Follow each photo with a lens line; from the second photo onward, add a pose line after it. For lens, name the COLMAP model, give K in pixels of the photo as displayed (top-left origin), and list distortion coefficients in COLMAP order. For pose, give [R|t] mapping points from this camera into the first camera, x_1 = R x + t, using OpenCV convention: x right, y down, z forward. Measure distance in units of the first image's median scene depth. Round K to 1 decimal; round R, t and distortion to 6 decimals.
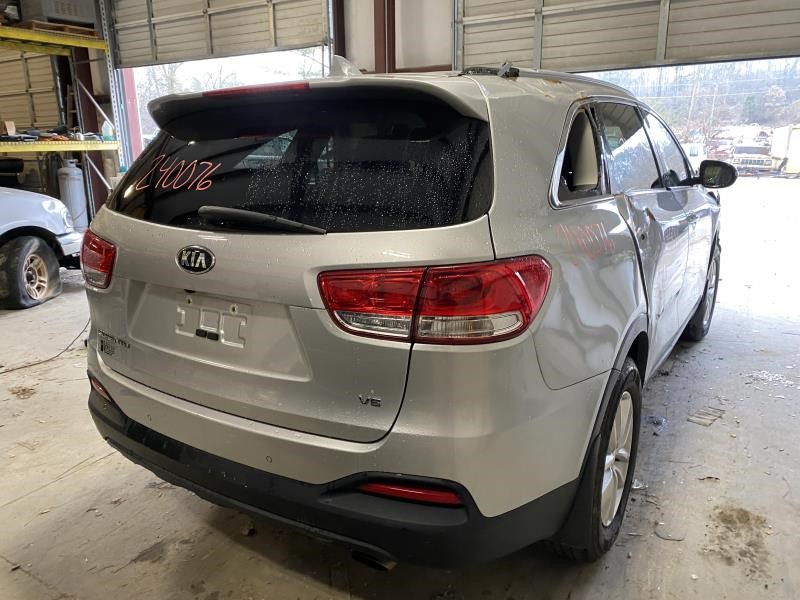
lens RADIAL K [[616.7, 0, 394.4], [0, 616.7, 300.2], [0, 0, 1]] dist [0.010515, 0.004031]
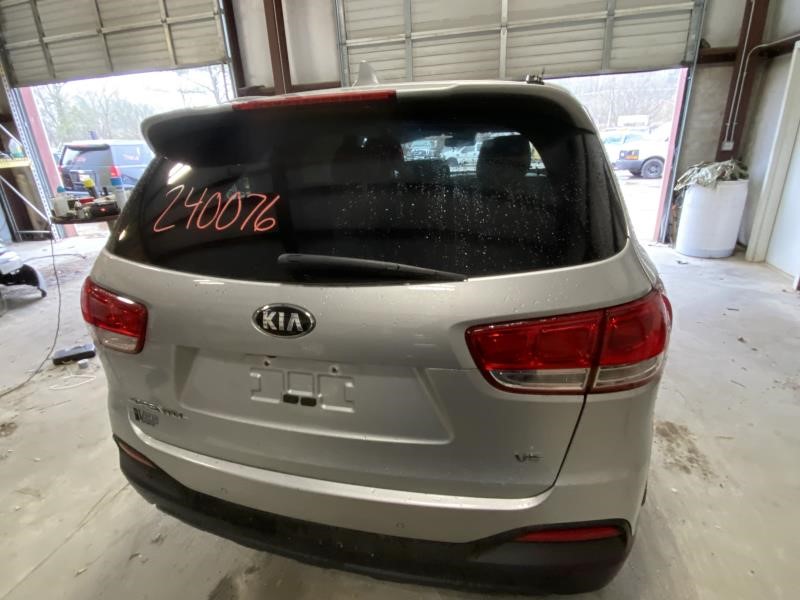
lens RADIAL K [[427.8, 0, 398.3], [0, 427.8, 312.0], [0, 0, 1]] dist [0.025088, -0.022473]
pose [[0.956328, -0.138217, 0.257552, -0.135907], [0.105622, 0.985004, 0.136423, -0.058725], [-0.272545, -0.103262, 0.956586, 0.176426]]
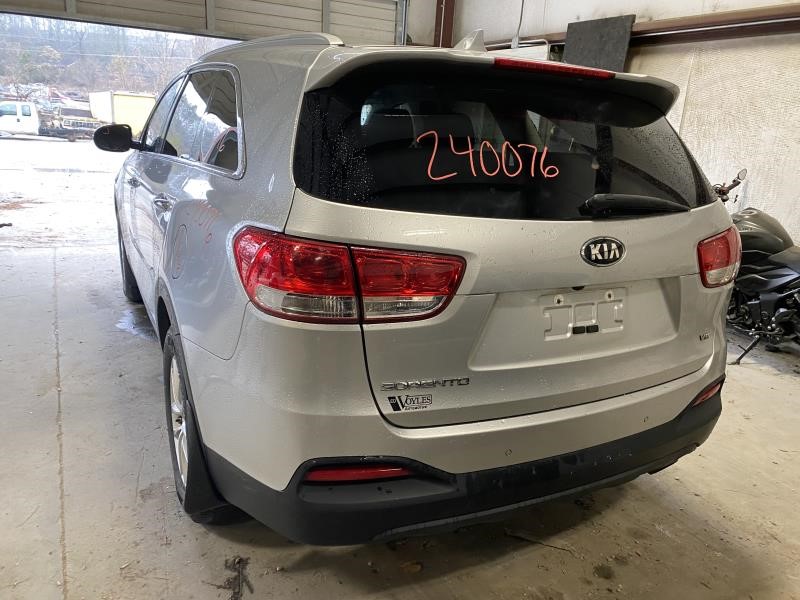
lens RADIAL K [[616.7, 0, 394.4], [0, 616.7, 300.2], [0, 0, 1]] dist [0.010515, 0.004031]
pose [[0.503248, -0.203528, 0.839832, -0.548551], [0.152373, 0.977540, 0.145595, -0.076056], [-0.850602, 0.054698, 0.522957, 0.330600]]
